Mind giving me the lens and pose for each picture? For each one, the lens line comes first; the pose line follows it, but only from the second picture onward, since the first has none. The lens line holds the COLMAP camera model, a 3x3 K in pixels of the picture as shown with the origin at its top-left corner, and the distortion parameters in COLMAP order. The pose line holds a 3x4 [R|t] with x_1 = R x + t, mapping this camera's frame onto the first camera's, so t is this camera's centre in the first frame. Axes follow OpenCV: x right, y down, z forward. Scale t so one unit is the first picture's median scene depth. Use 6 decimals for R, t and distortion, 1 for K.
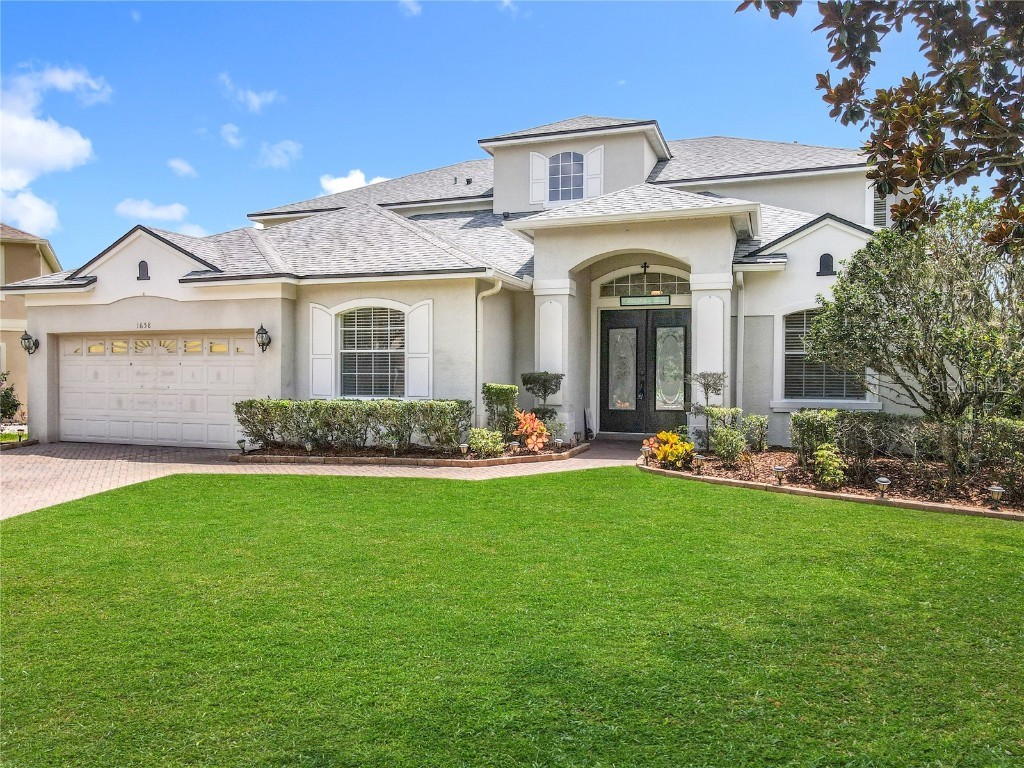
lens RADIAL K [[769.9, 0, 512.2], [0, 769.9, 395.3], [0, 0, 1]] dist [0.023010, -0.007007]
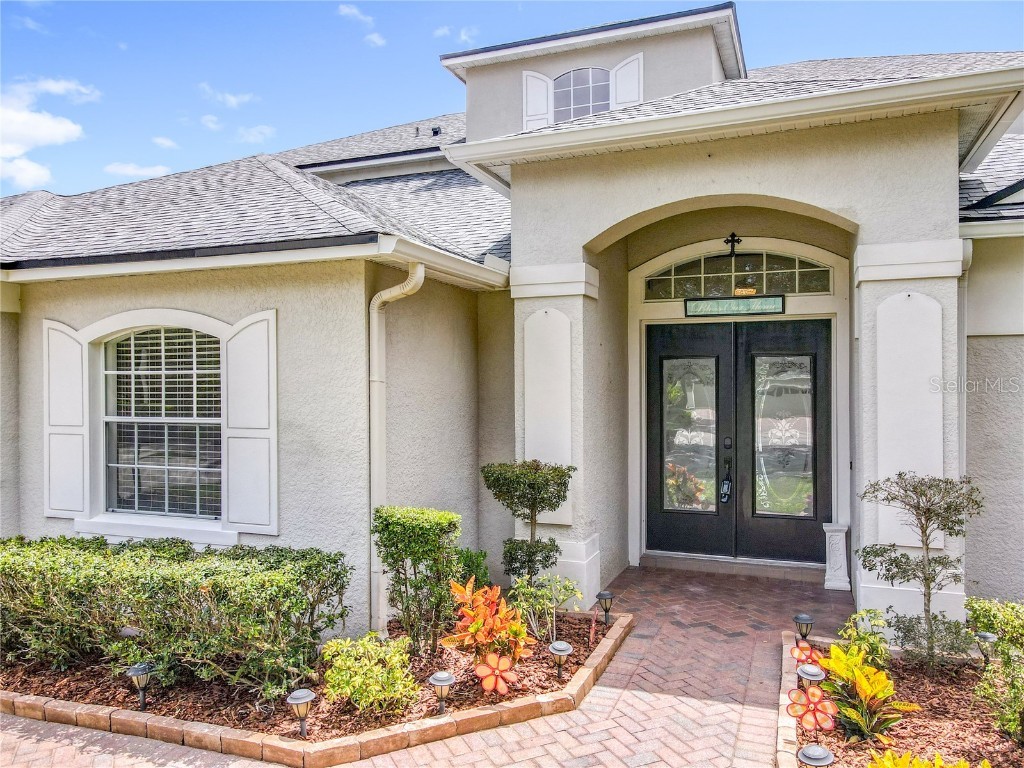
lens RADIAL K [[769.9, 0, 504.5], [0, 769.9, 381.9], [0, 0, 1]] dist [0.023010, -0.007007]
pose [[0.998978, -0.007187, -0.044623, 0.045336], [0.006049, 0.999654, -0.025583, -0.065353], [0.044792, 0.025287, 0.998676, 0.522534]]
